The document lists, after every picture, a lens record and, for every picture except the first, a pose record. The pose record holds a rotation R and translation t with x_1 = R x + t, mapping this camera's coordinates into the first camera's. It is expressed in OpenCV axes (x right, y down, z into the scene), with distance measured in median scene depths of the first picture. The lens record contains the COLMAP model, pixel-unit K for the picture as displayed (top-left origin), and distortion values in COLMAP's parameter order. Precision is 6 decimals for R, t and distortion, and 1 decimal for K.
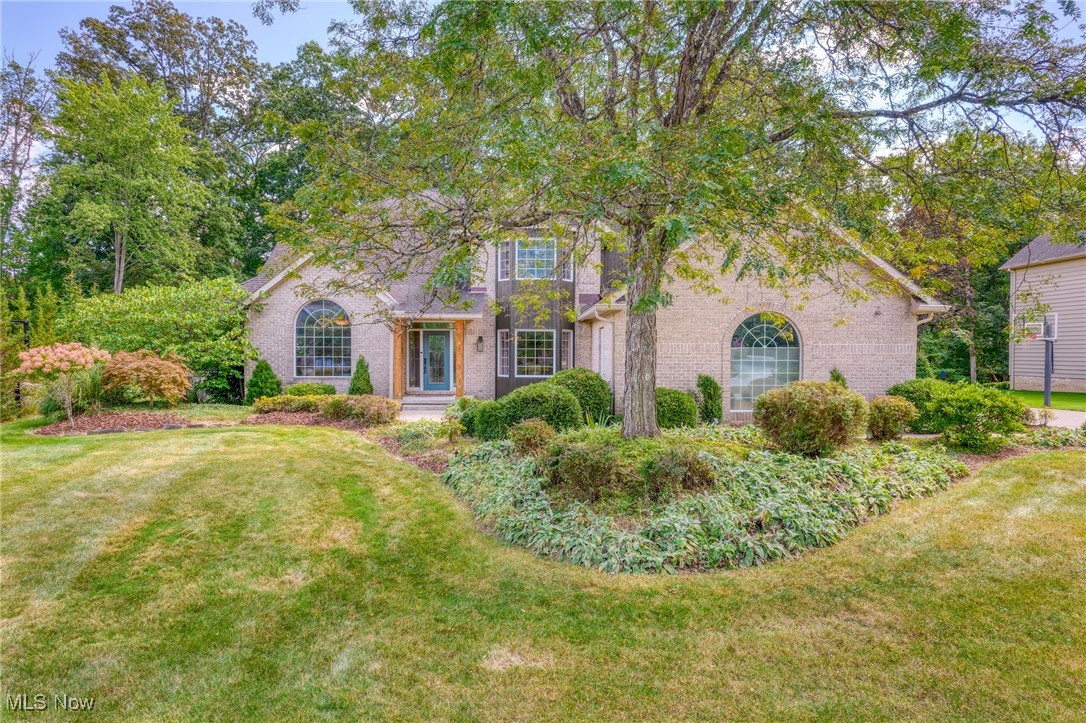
lens RADIAL K [[686.2, 0, 544.0], [0, 686.2, 357.7], [0, 0, 1]] dist [0.004897, 0.002767]
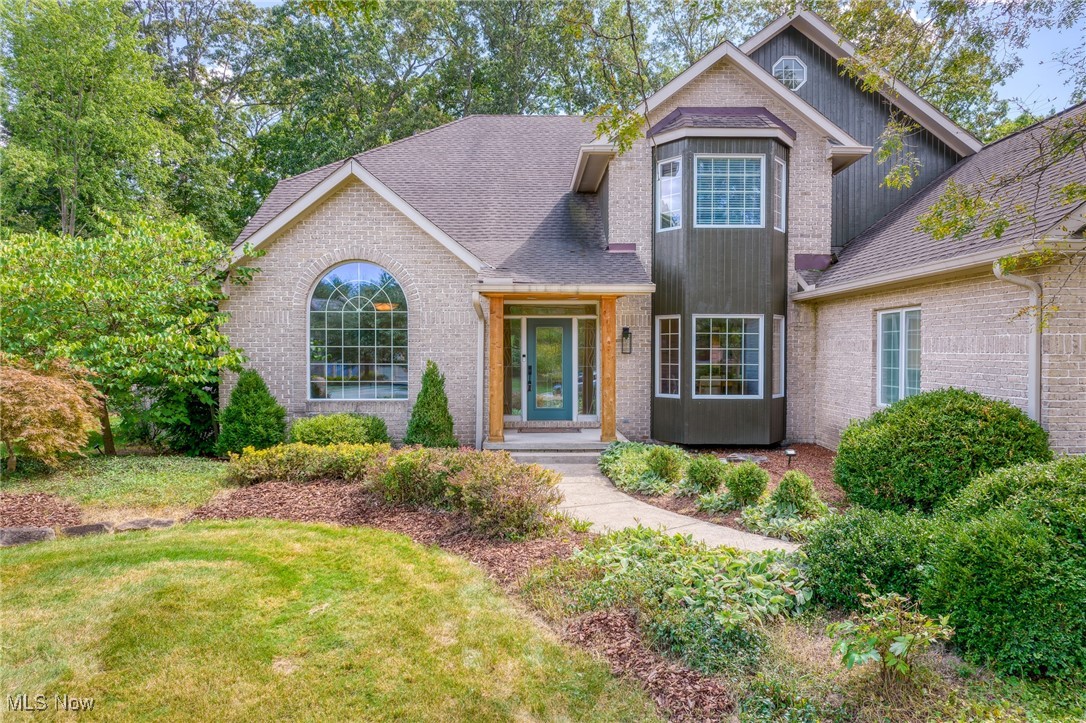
lens RADIAL K [[686.2, 0, 542.1], [0, 686.2, 363.1], [0, 0, 1]] dist [0.004897, 0.002767]
pose [[0.999964, -0.002227, -0.008146, -0.169381], [0.002278, 0.999978, 0.006295, -0.005346], [0.008132, -0.006313, 0.999947, 0.445838]]
